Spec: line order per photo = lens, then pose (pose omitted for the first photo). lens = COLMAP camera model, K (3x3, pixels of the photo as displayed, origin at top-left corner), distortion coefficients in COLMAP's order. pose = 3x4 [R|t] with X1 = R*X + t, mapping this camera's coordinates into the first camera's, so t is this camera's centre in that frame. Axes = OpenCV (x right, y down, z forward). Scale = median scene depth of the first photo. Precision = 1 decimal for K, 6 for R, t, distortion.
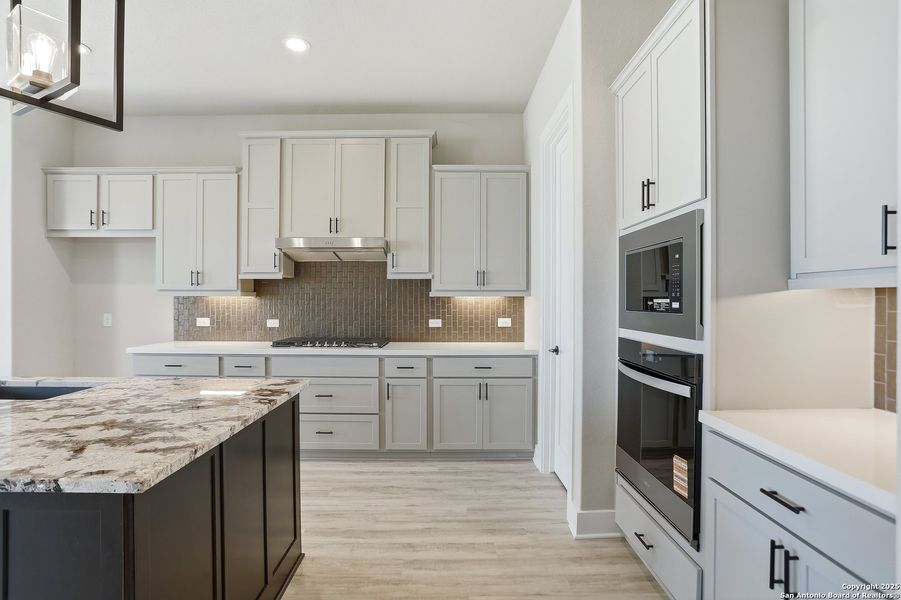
lens RADIAL K [[463.3, 0, 450.5], [0, 463.3, 300.0], [0, 0, 1]] dist [-0.048688, -0.000060]
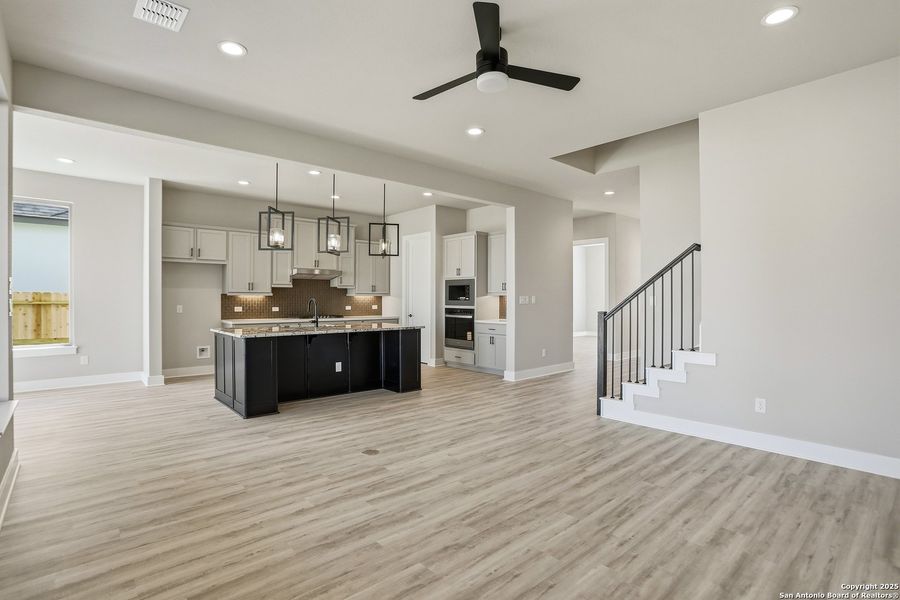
lens RADIAL K [[447.6, 0, 439.4], [0, 447.6, 298.6], [0, 0, 1]] dist [-0.022271, 0.000713]
pose [[0.764654, -0.000604, 0.644441, -1.171746], [-0.000302, 0.999999, 0.001295, 0.002588], [-0.644441, -0.001185, 0.764653, -1.002479]]
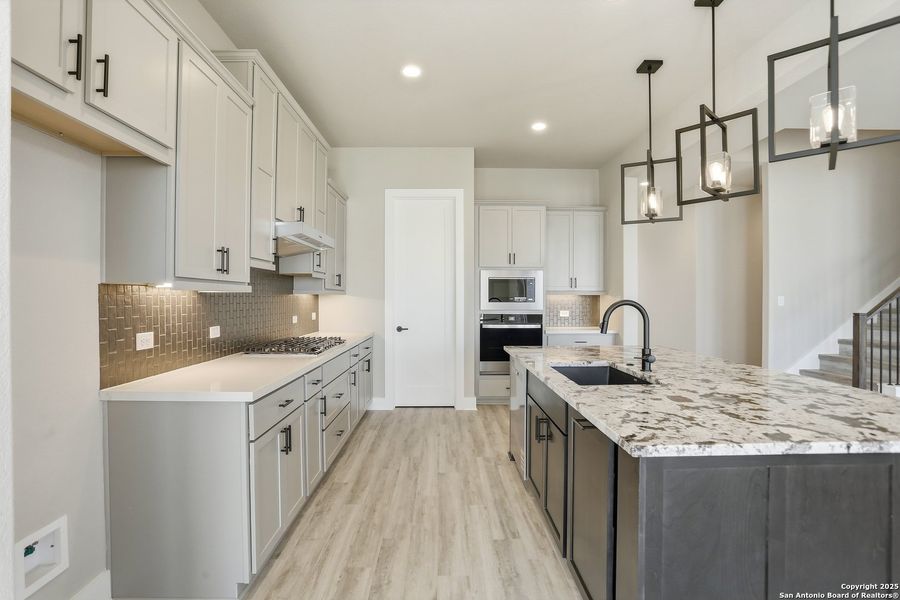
lens RADIAL K [[440.7, 0, 450.0], [0, 440.7, 300.0], [0, 0, 1]] dist [-0.022319, 0.000249]
pose [[-0.005809, -0.004554, 0.999973, -1.110575], [0.000569, 0.999989, 0.004557, 0.000548], [-0.999983, 0.000595, -0.005806, 0.710296]]
